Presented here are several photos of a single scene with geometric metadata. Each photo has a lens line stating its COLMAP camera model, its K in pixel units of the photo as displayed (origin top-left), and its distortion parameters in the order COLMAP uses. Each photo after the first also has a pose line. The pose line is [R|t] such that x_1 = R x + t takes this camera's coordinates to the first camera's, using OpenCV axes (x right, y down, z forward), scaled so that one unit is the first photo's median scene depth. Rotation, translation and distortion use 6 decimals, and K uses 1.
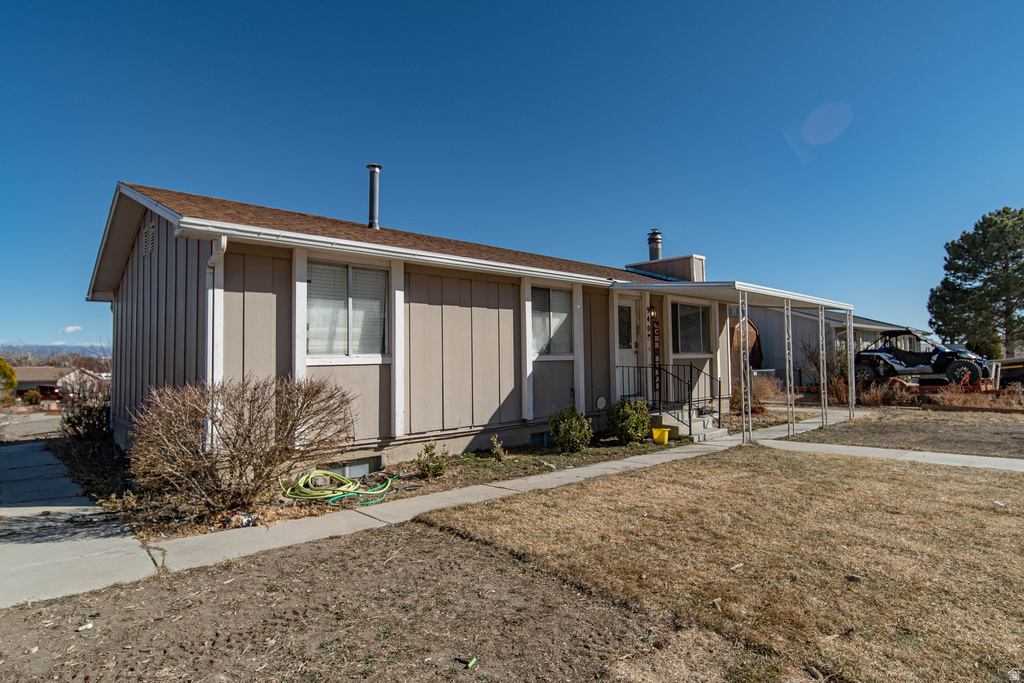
lens RADIAL K [[354.7, 0, 512.3], [0, 354.7, 340.4], [0, 0, 1]] dist [0.006450, -0.000360]
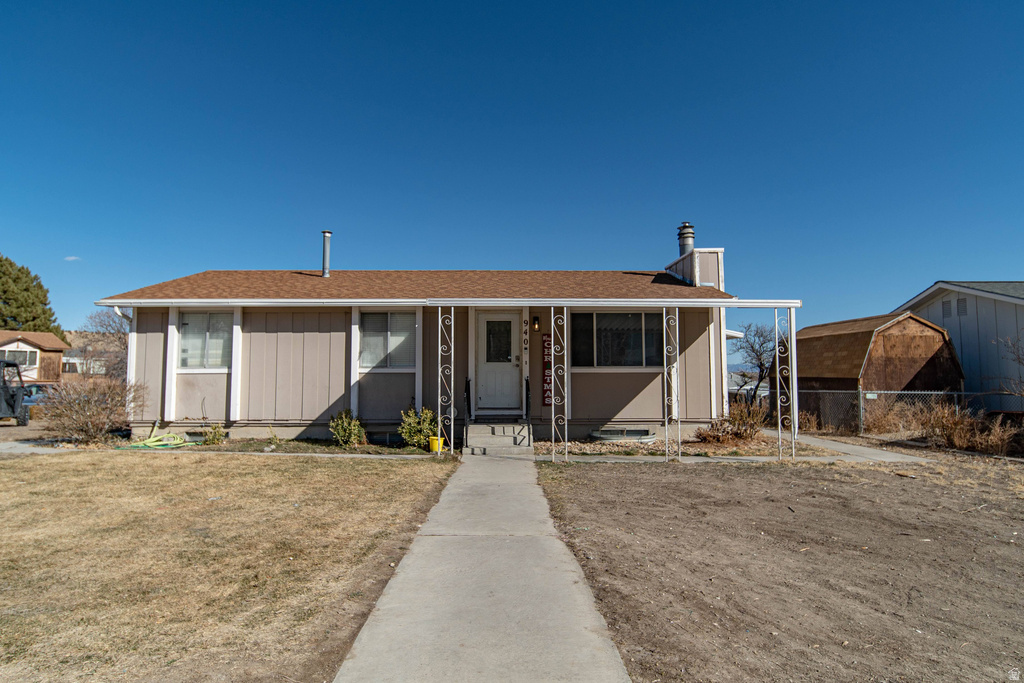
lens RADIAL K [[354.7, 0, 514.1], [0, 354.7, 347.5], [0, 0, 1]] dist [0.006450, -0.000360]
pose [[0.882728, -0.025144, -0.469212, 1.205619], [0.014518, 0.999550, -0.026252, 0.010430], [0.469661, 0.016362, 0.882695, 0.163994]]
